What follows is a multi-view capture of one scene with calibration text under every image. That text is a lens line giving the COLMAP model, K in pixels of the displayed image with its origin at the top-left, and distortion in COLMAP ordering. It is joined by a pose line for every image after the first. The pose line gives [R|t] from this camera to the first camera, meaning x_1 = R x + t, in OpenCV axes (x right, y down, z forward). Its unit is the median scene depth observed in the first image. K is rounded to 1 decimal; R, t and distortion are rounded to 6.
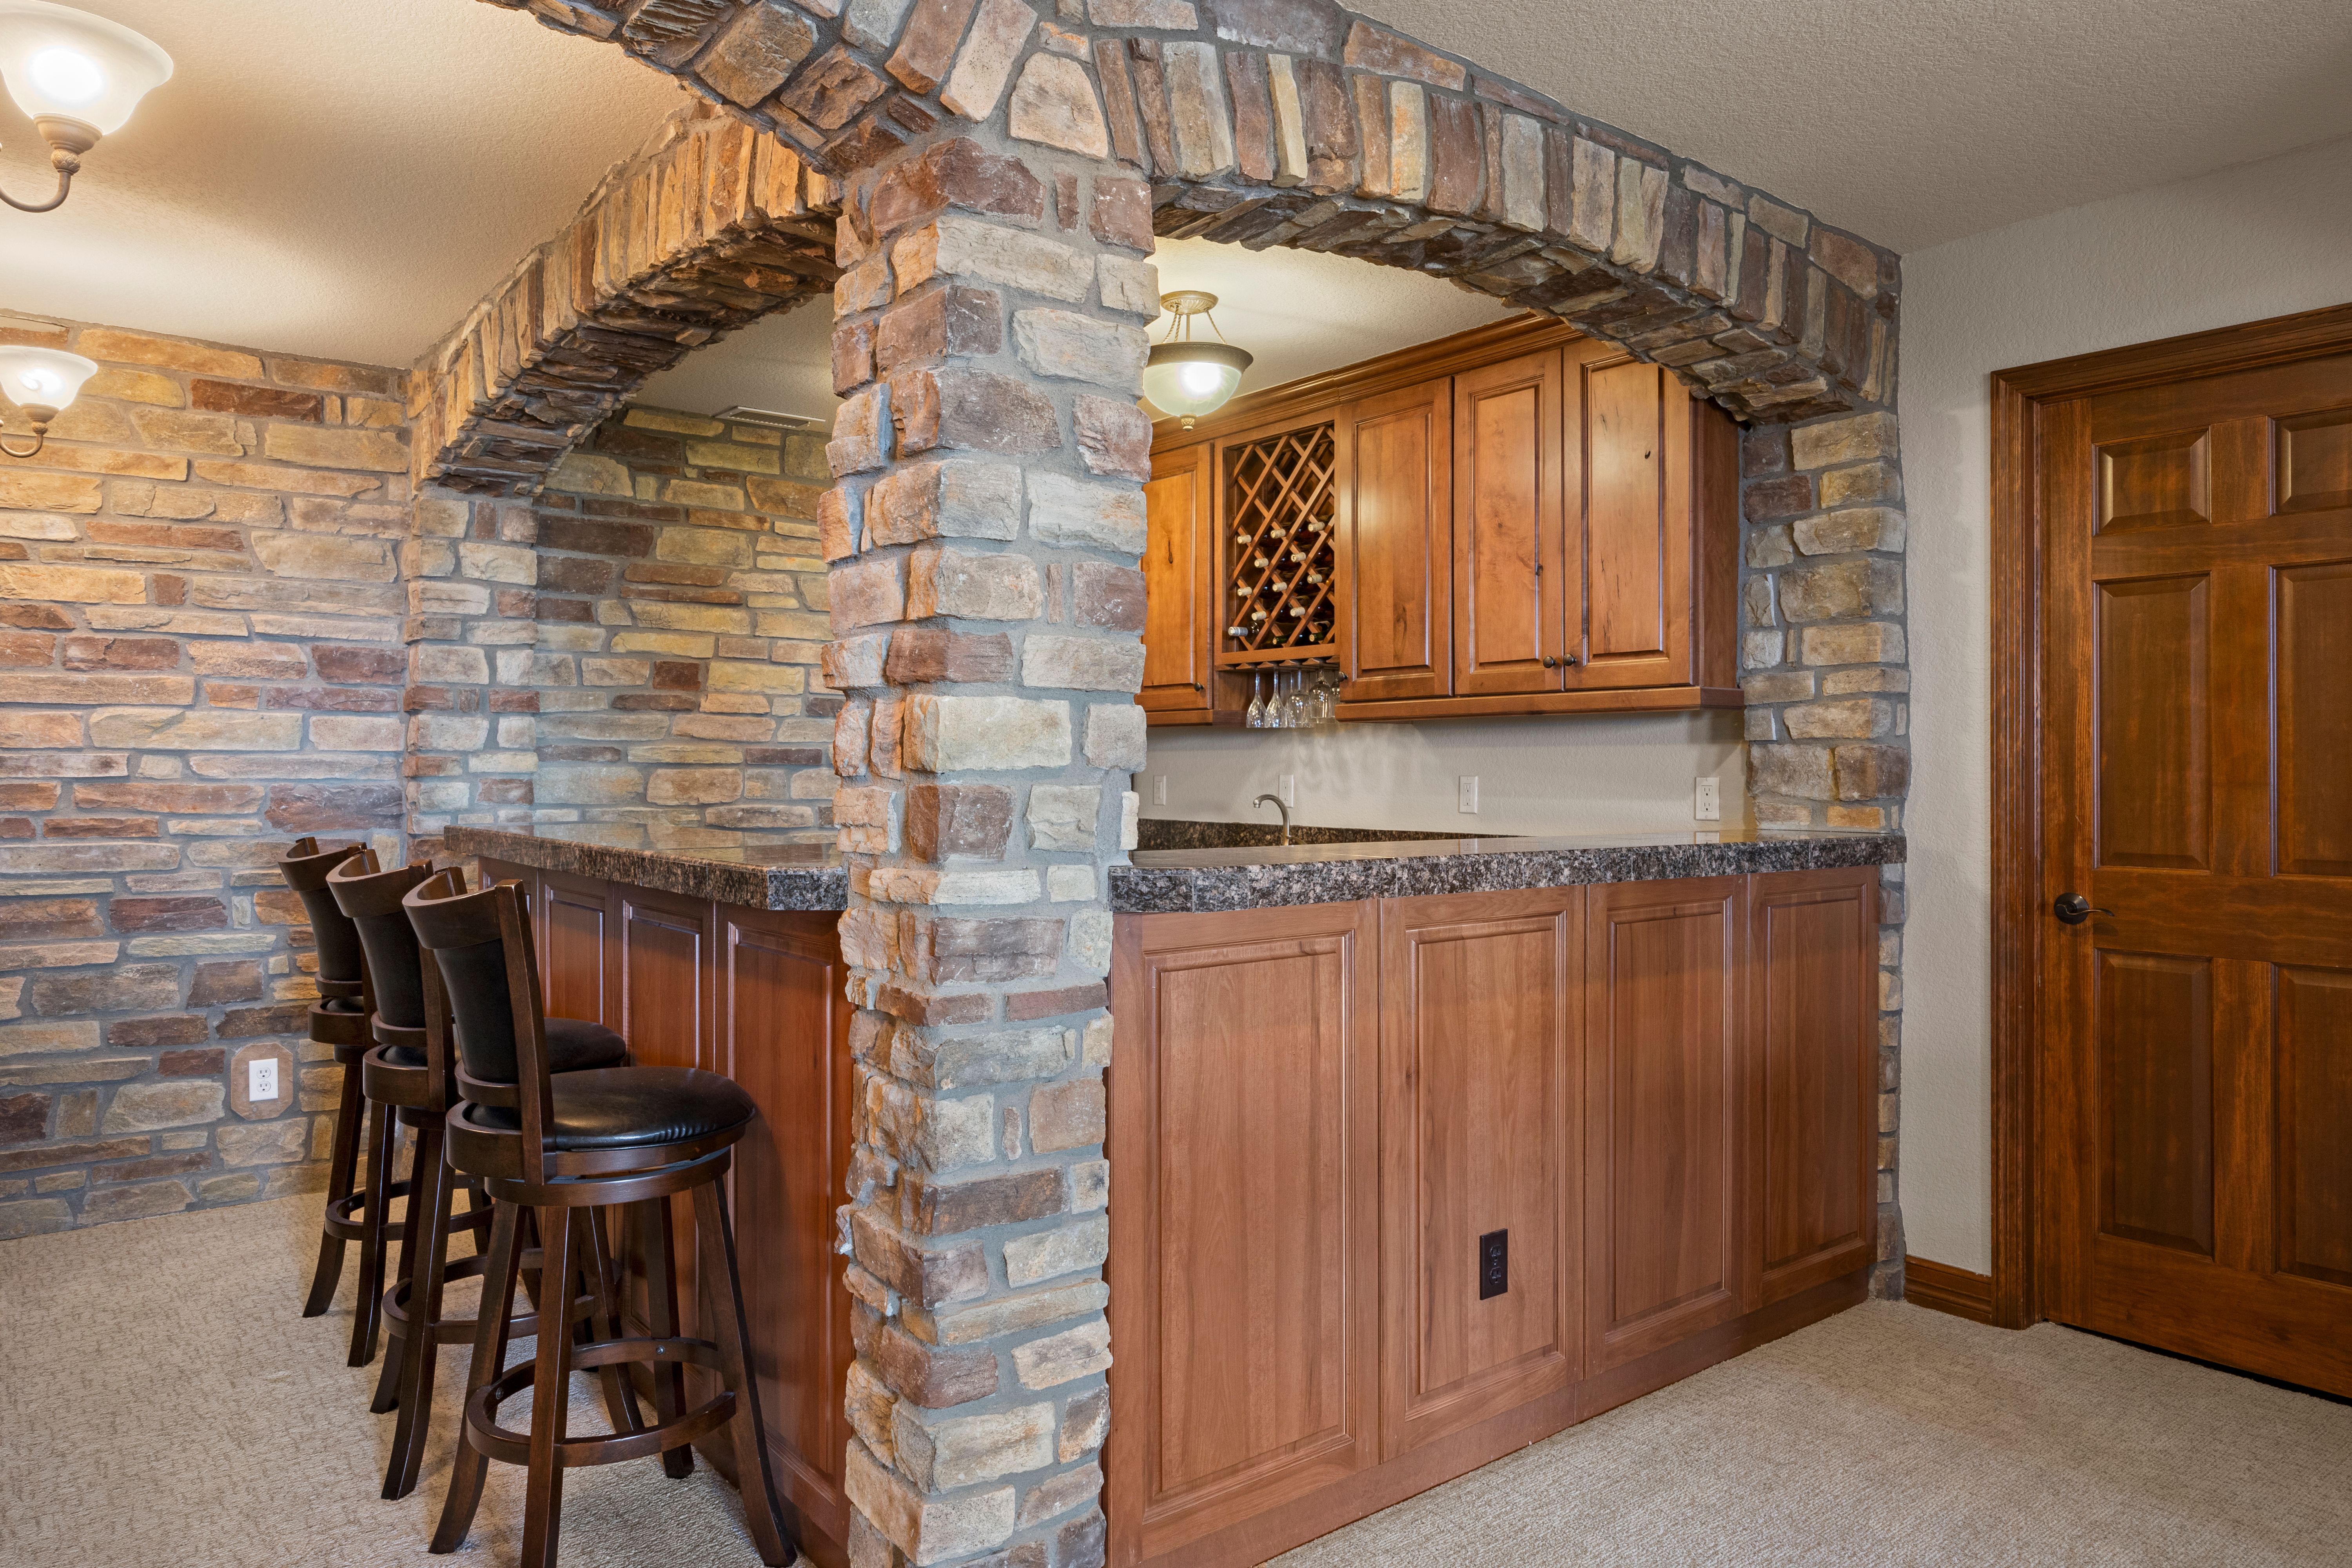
lens RADIAL K [[1501.8, 0, 1178.8], [0, 1501.8, 765.3], [0, 0, 1]] dist [-0.002511, -0.002264]
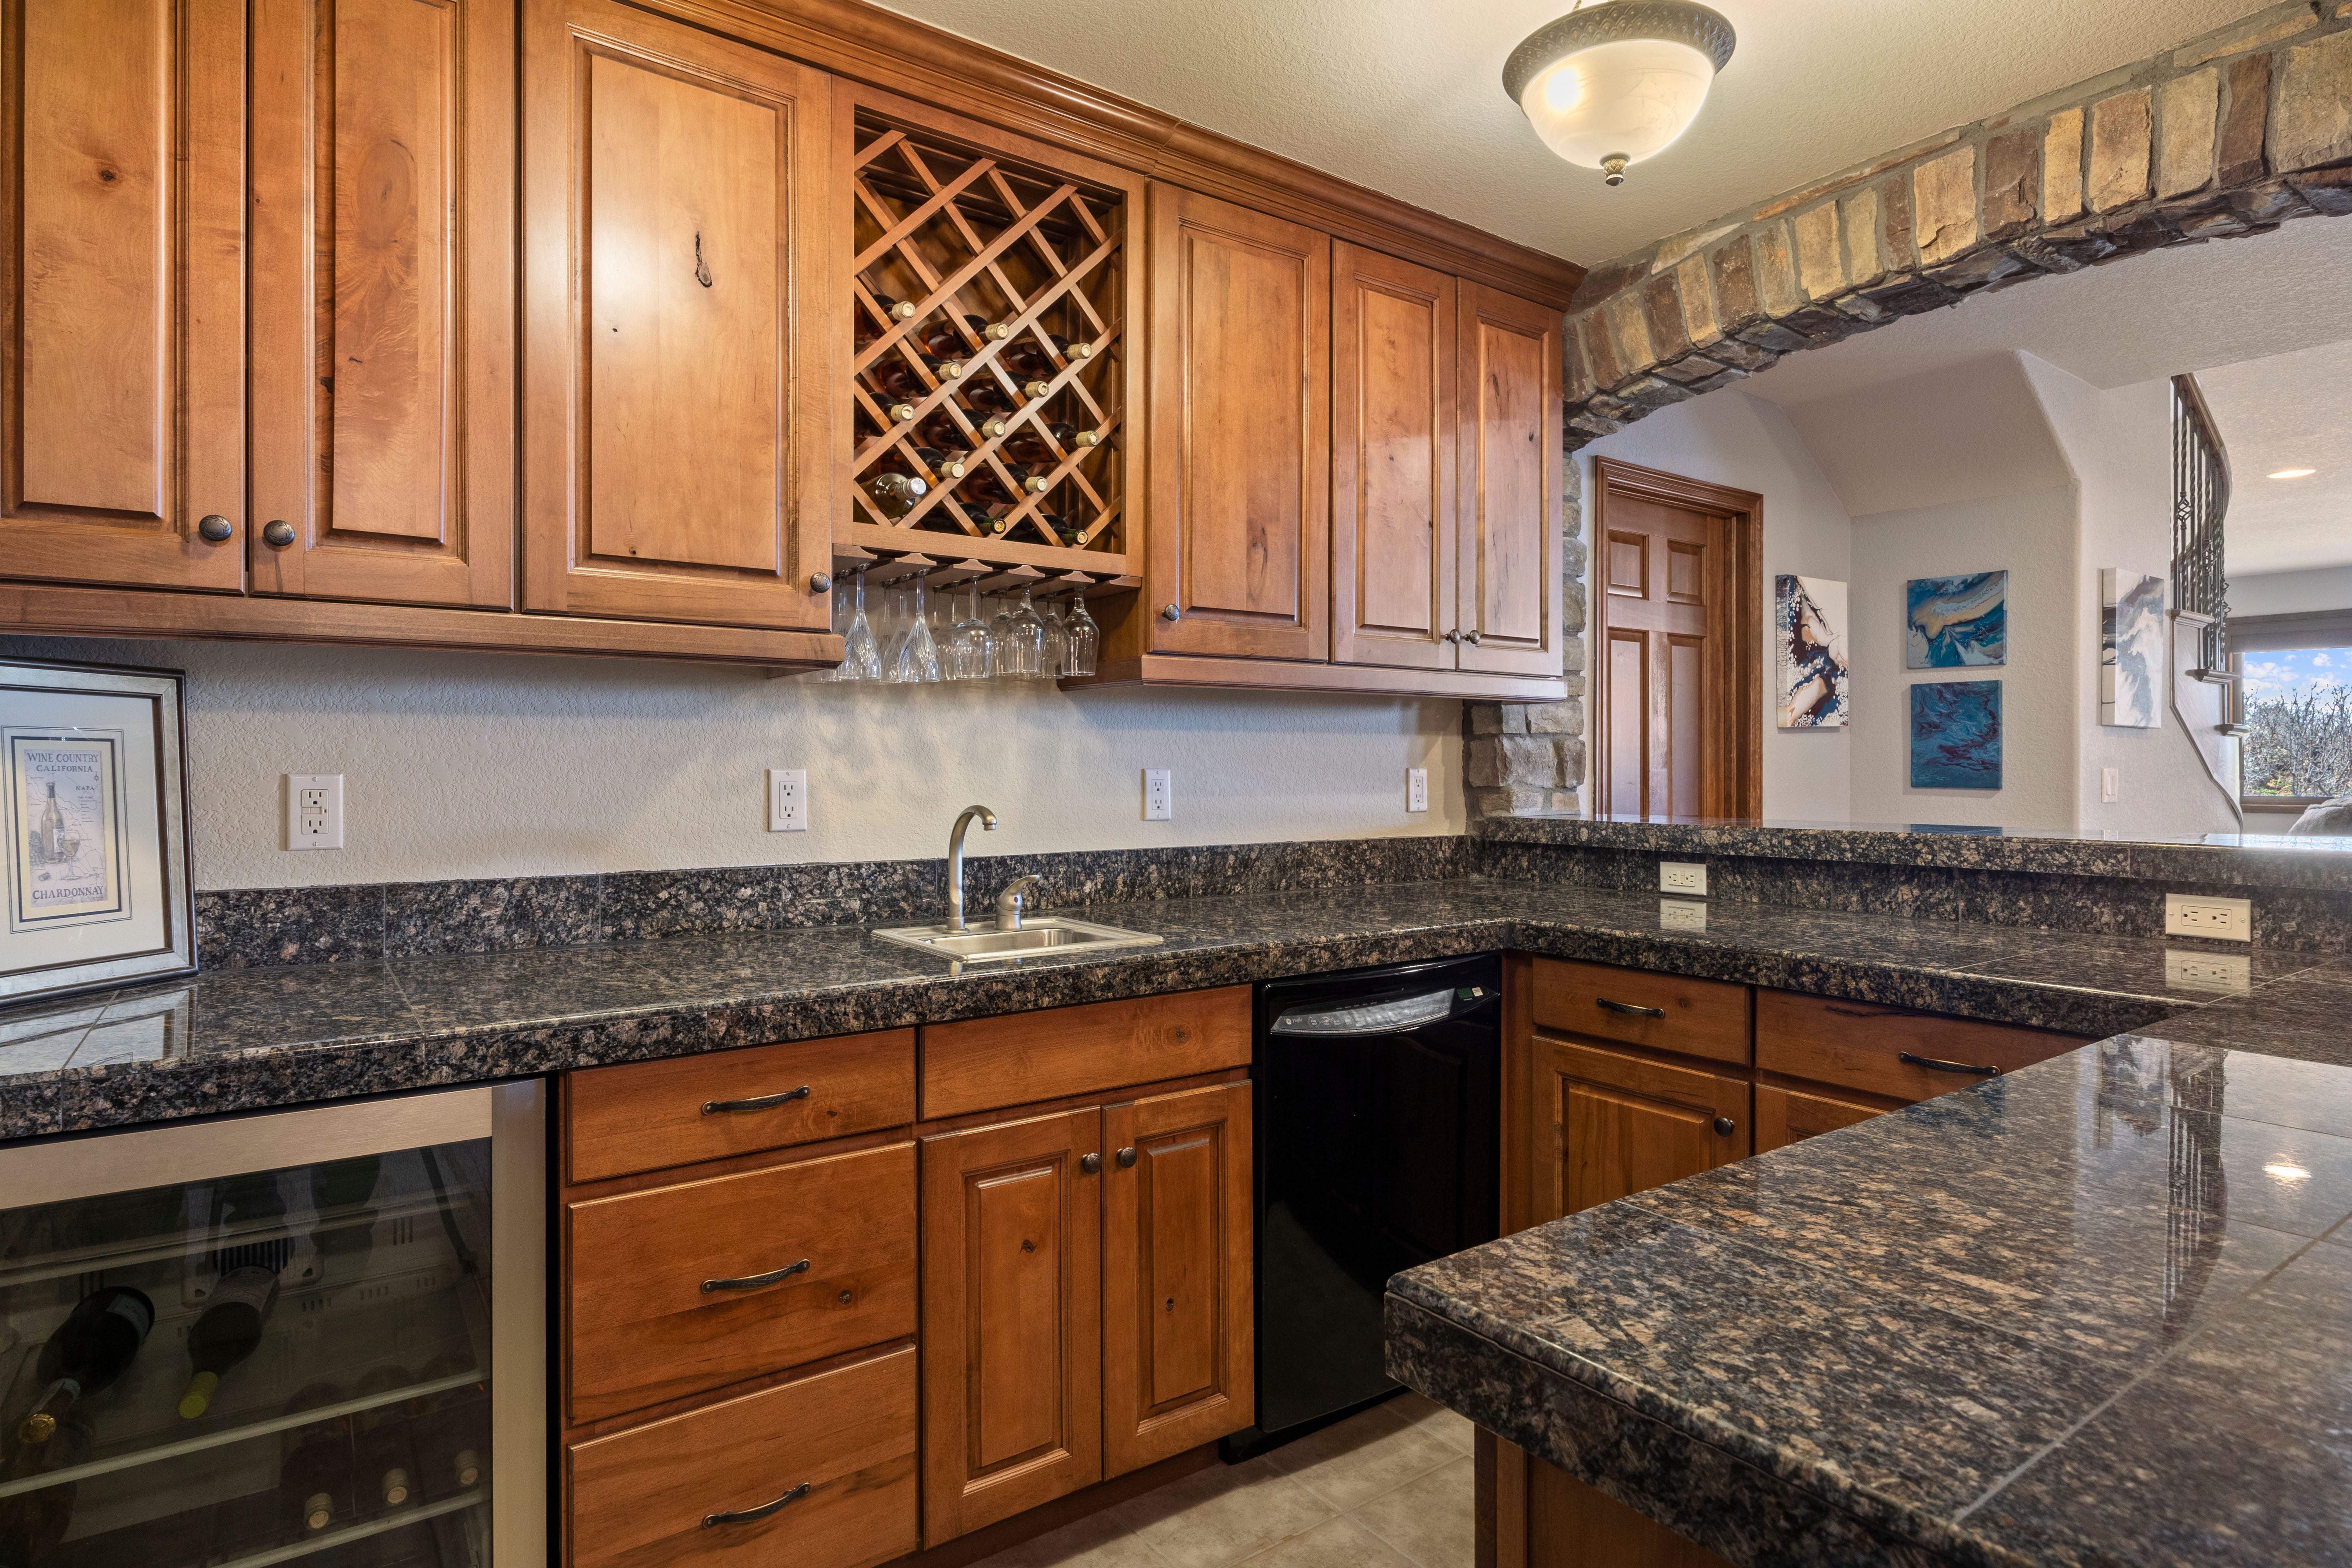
lens RADIAL K [[1278.0, 0, 1175.8], [0, 1278.0, 775.2], [0, 0, 1]] dist [-0.001833, 0.000112]
pose [[0.039926, -0.007600, 0.999174, -0.213381], [-0.002223, 0.999968, 0.007695, 0.002695], [-0.999200, -0.002528, 0.039908, 0.484500]]
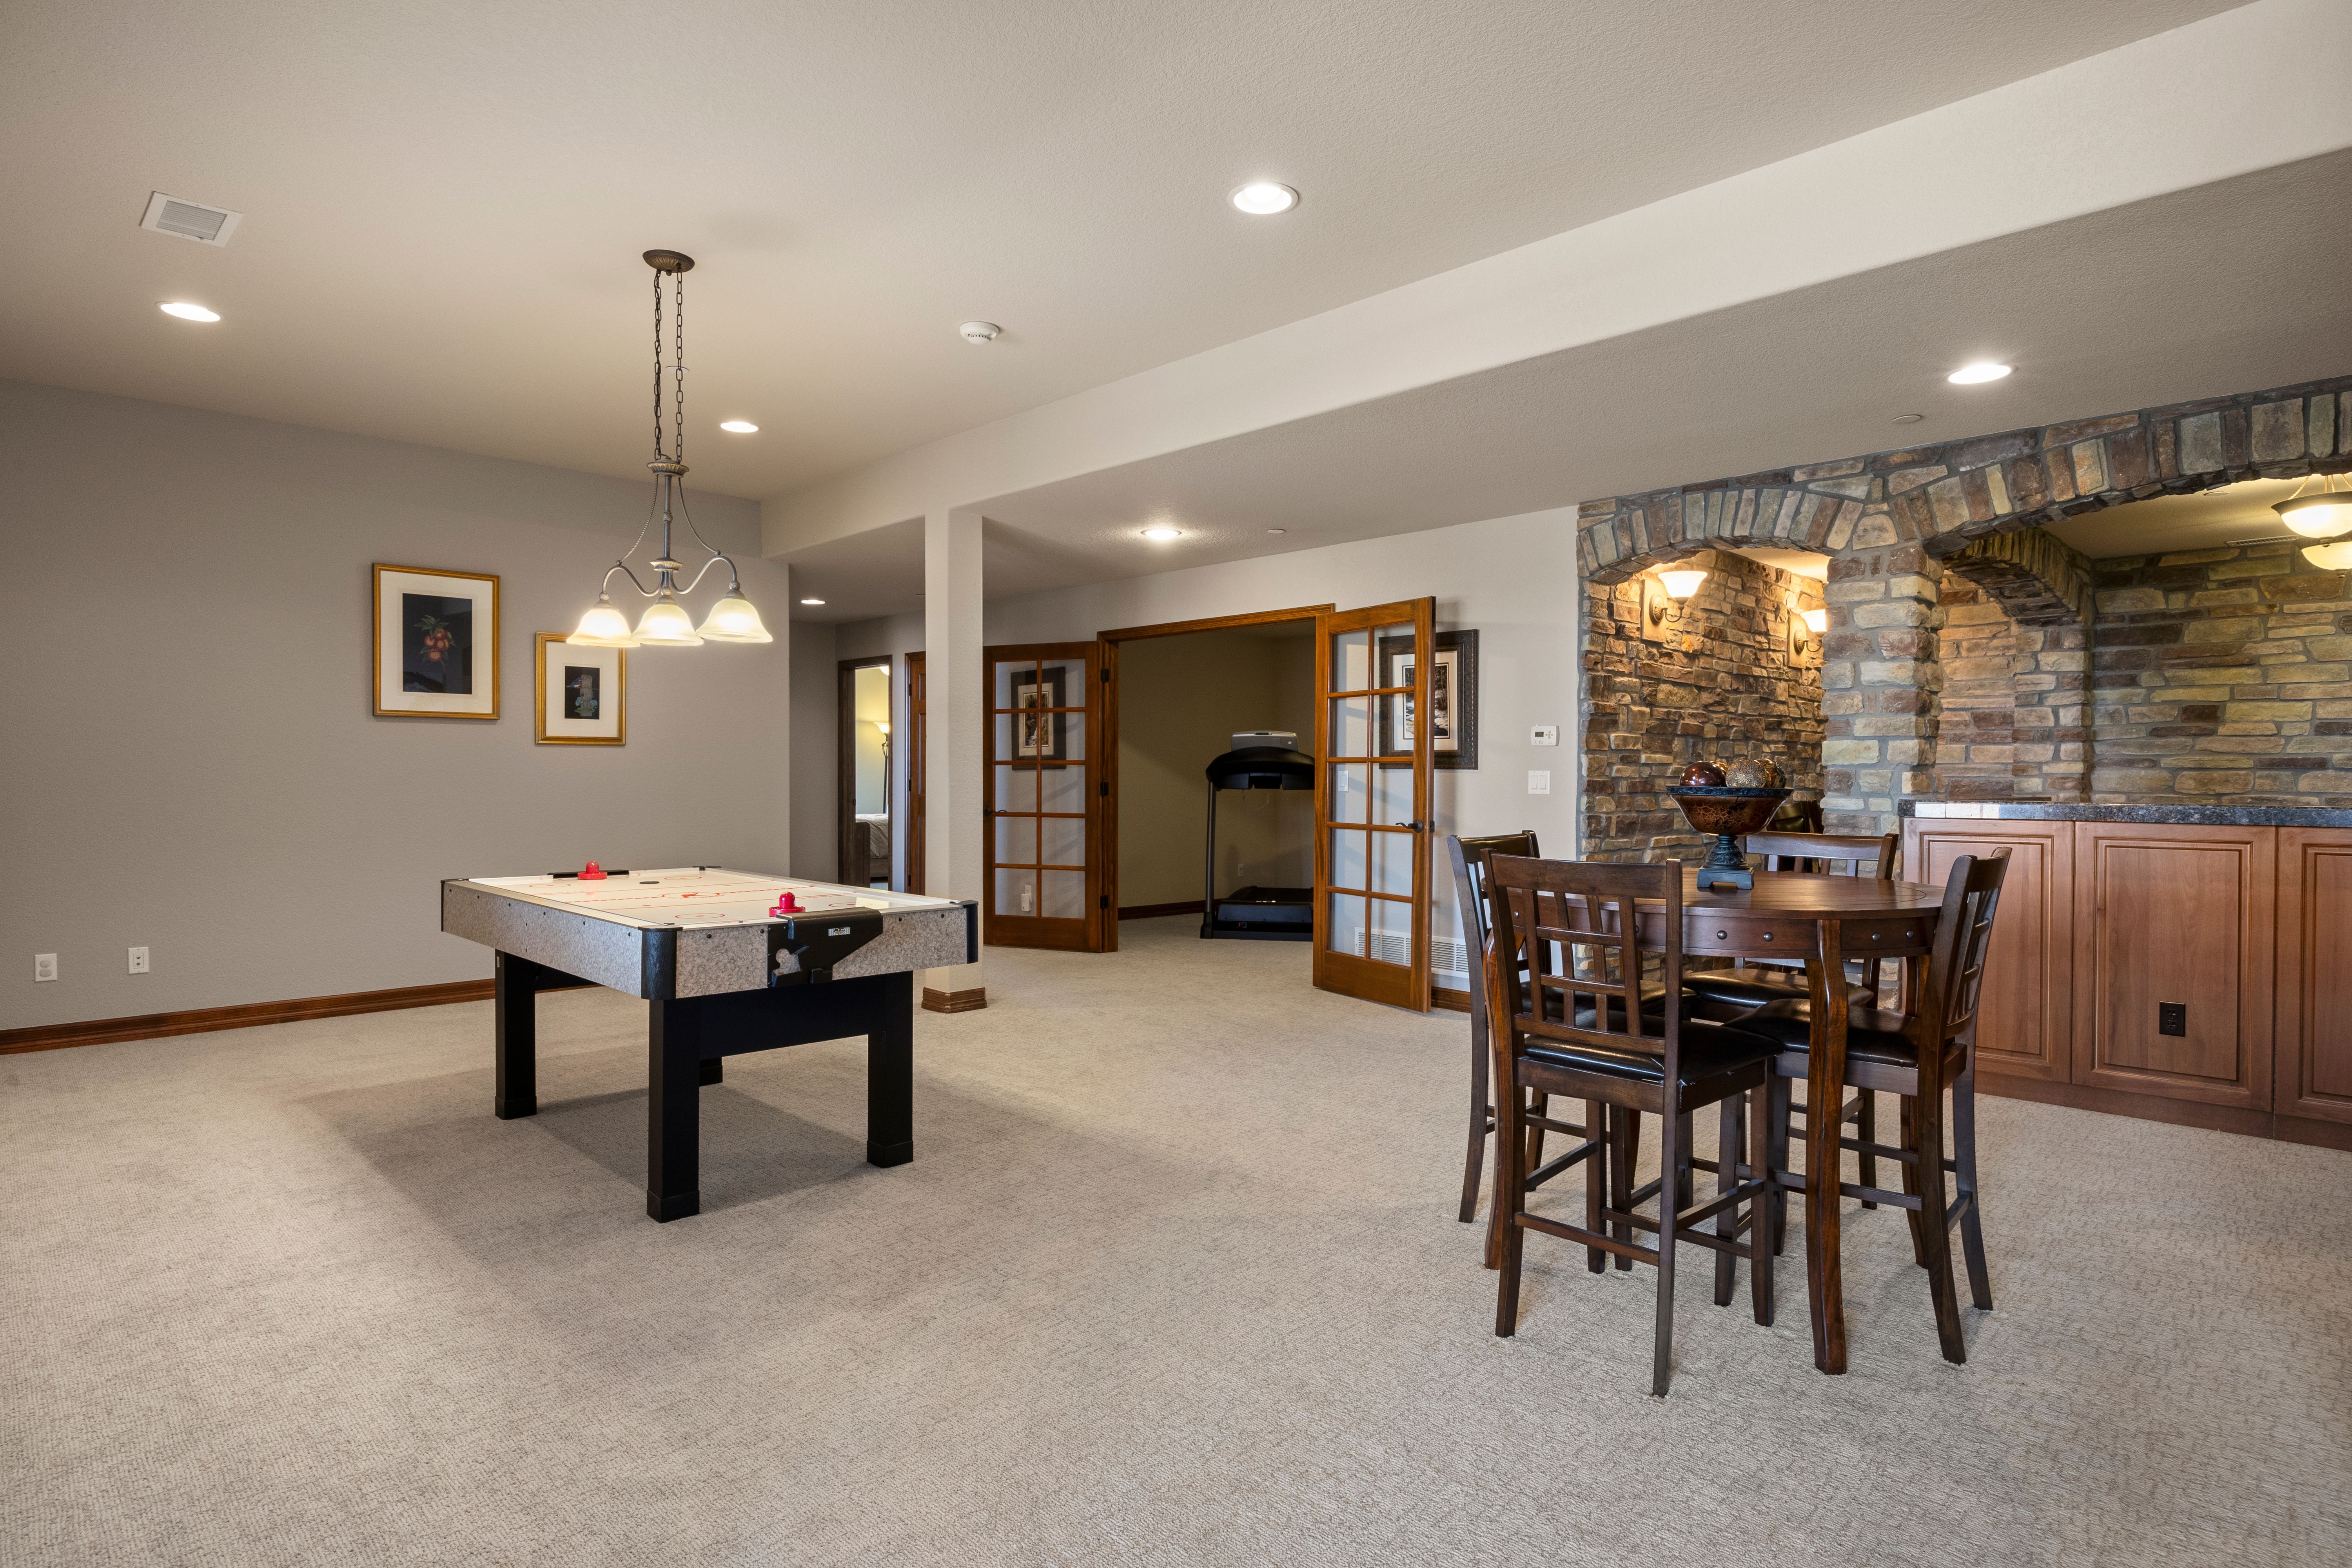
lens RADIAL K [[1278.0, 0, 1176.0], [0, 1278.0, 783.5], [0, 0, 1]] dist [-0.001833, 0.000112]
pose [[0.108698, 0.002791, -0.994071, 1.018566], [-0.002898, 0.999993, 0.002491, 0.017078], [0.994071, 0.002610, 0.108706, -0.270770]]
